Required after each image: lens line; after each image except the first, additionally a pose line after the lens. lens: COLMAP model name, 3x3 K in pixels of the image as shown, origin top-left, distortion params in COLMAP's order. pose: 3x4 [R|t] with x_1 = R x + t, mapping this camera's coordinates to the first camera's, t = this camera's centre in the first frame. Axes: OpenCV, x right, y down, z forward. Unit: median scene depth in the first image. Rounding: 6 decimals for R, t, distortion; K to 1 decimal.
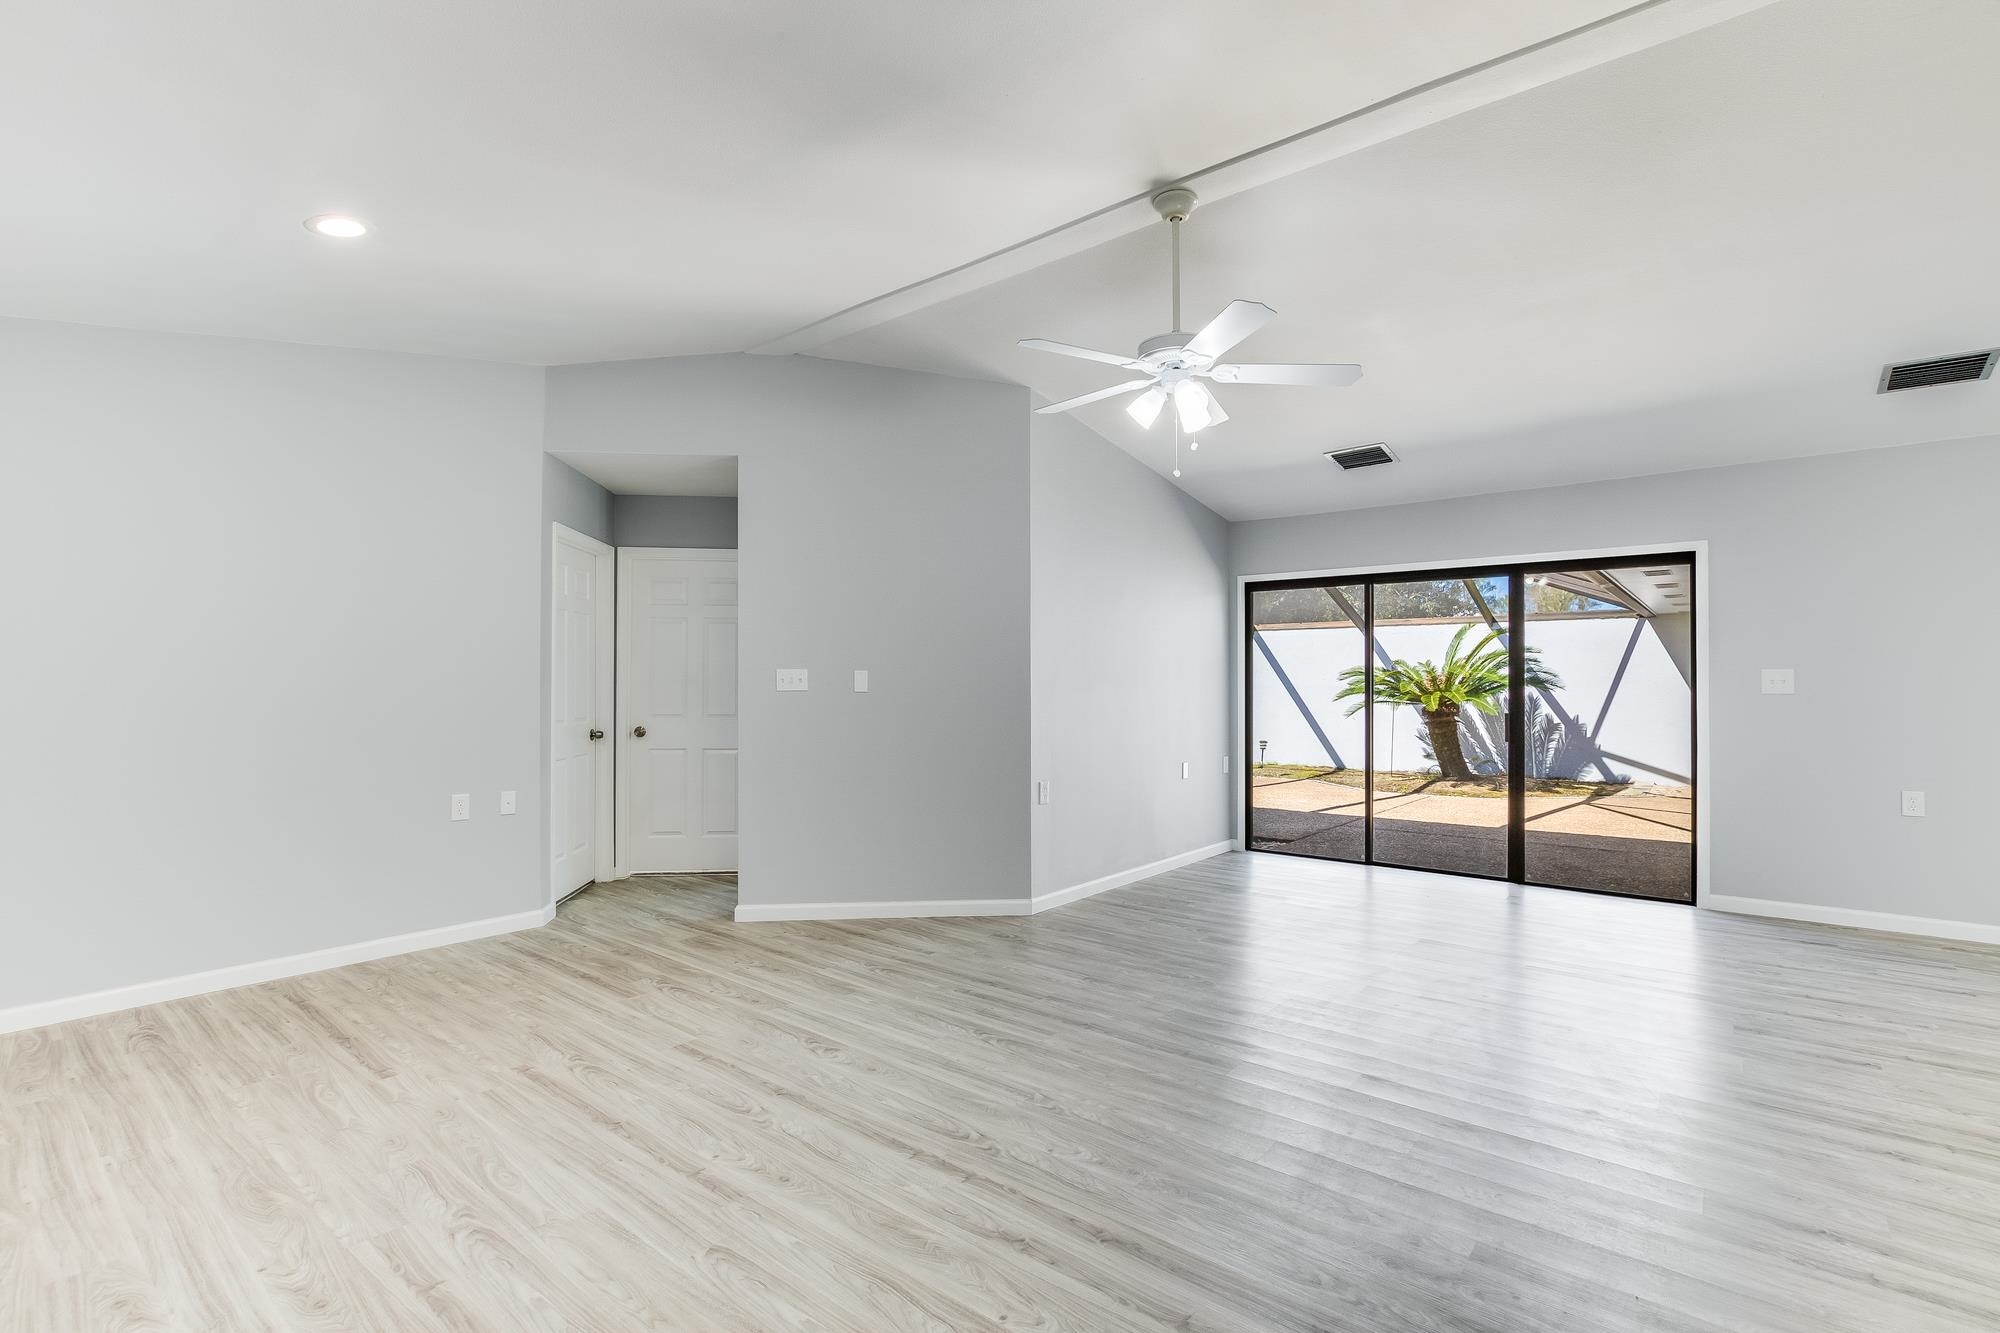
lens RADIAL K [[909.1, 0, 1013.2], [0, 909.1, 668.4], [0, 0, 1]] dist [-0.017638, 0.003269]
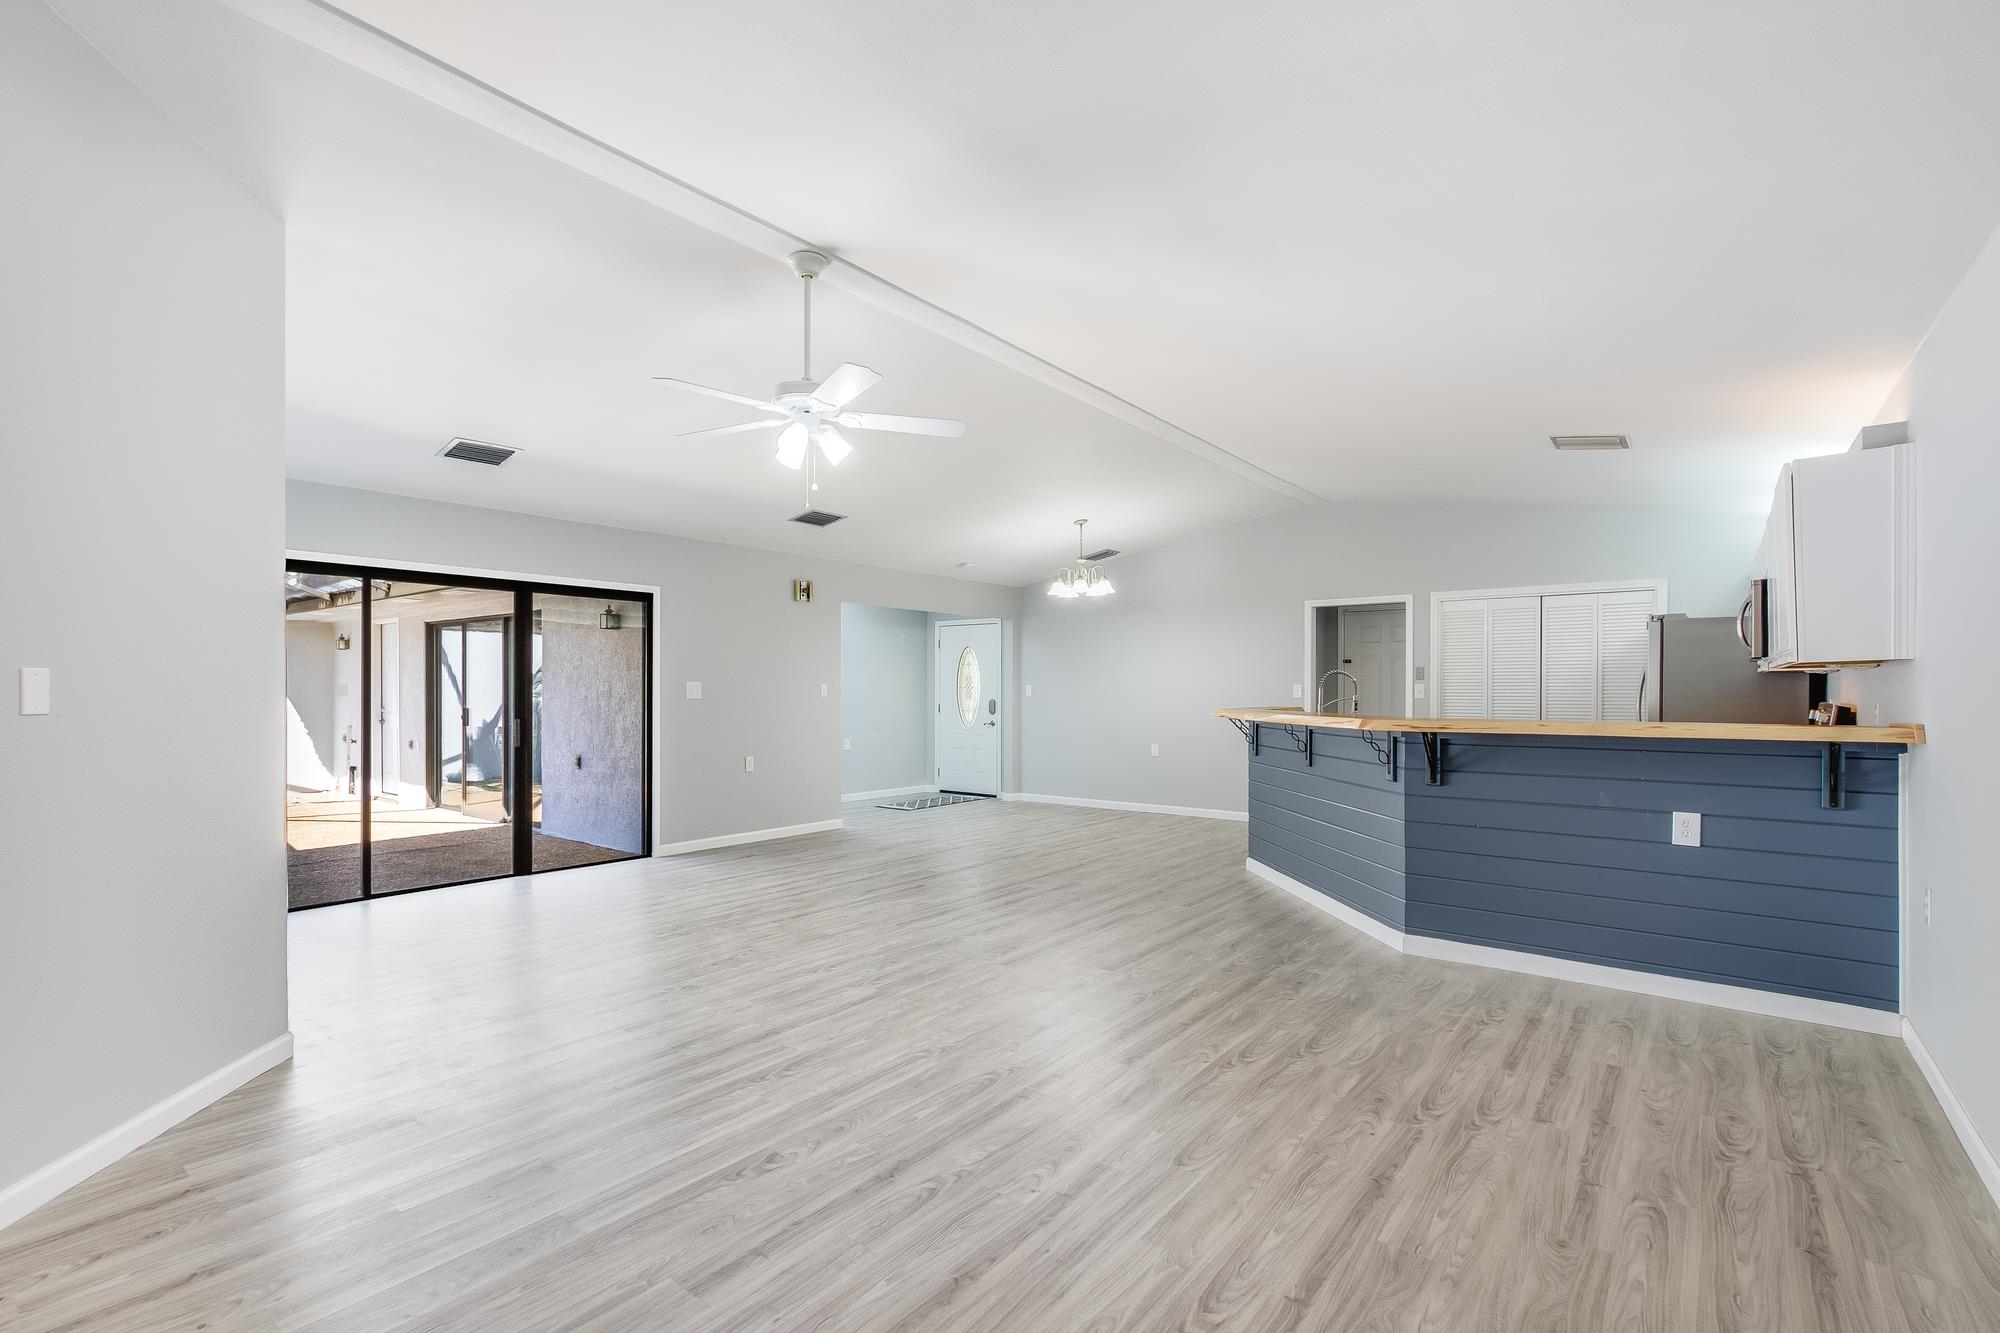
lens RADIAL K [[909.1, 0, 1007.3], [0, 909.1, 682.8], [0, 0, 1]] dist [-0.017638, 0.003269]
pose [[-0.023007, 0.007769, 0.999705, -0.627391], [-0.016943, 0.999823, -0.008160, 0.005806], [-0.999592, -0.017126, -0.022871, 0.515751]]
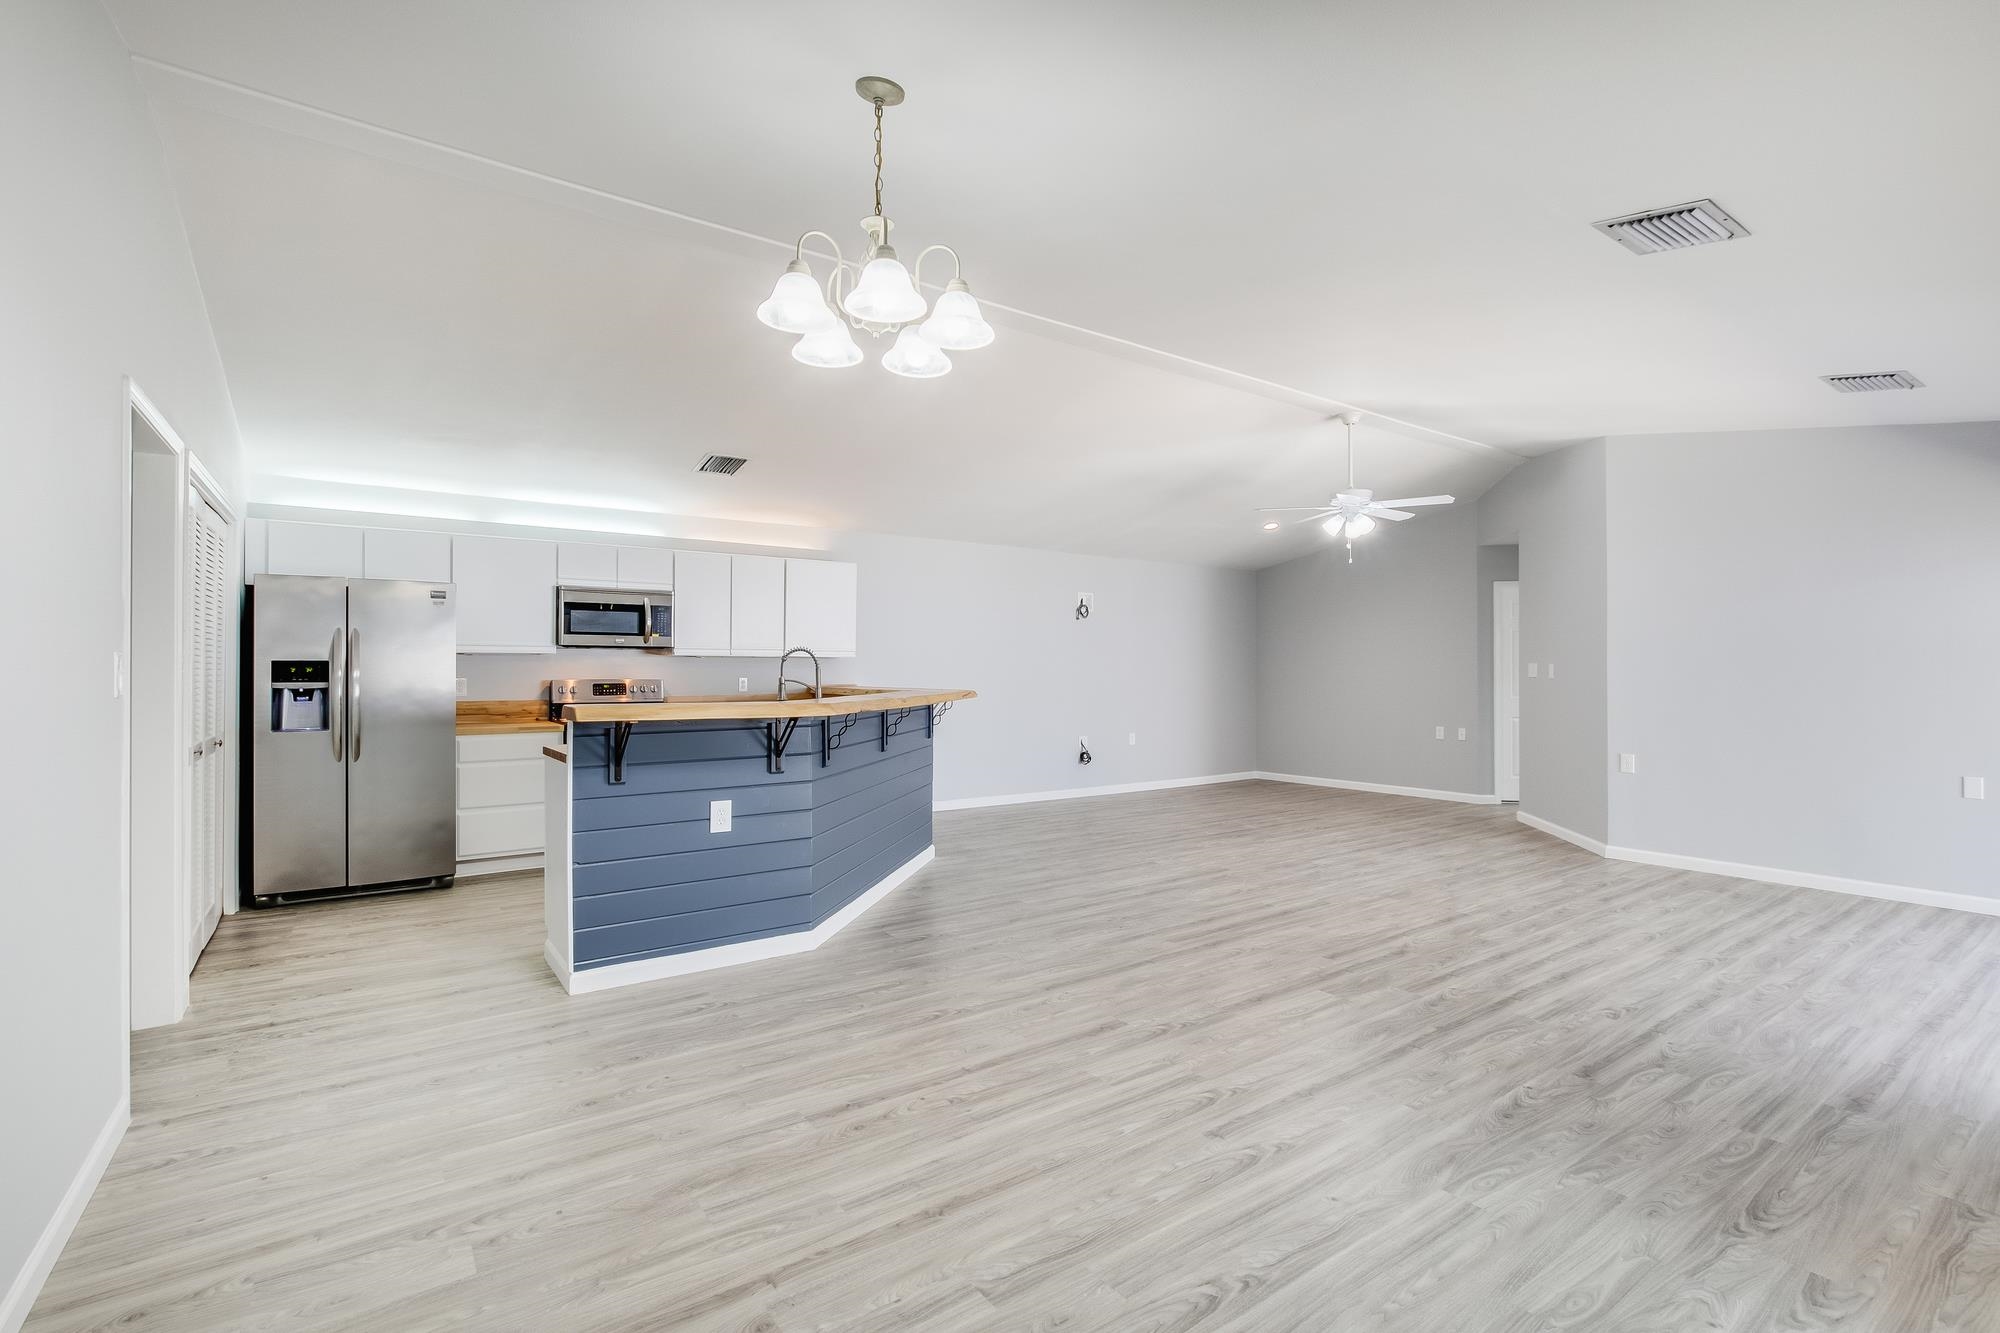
lens RADIAL K [[909.1, 0, 1011.0], [0, 909.1, 658.5], [0, 0, 1]] dist [-0.017638, 0.003269]
pose [[-0.258325, -0.012815, -0.965973, 1.439950], [0.013995, 0.999757, -0.017006, 0.005734], [0.965957, -0.017912, -0.258083, 0.533559]]
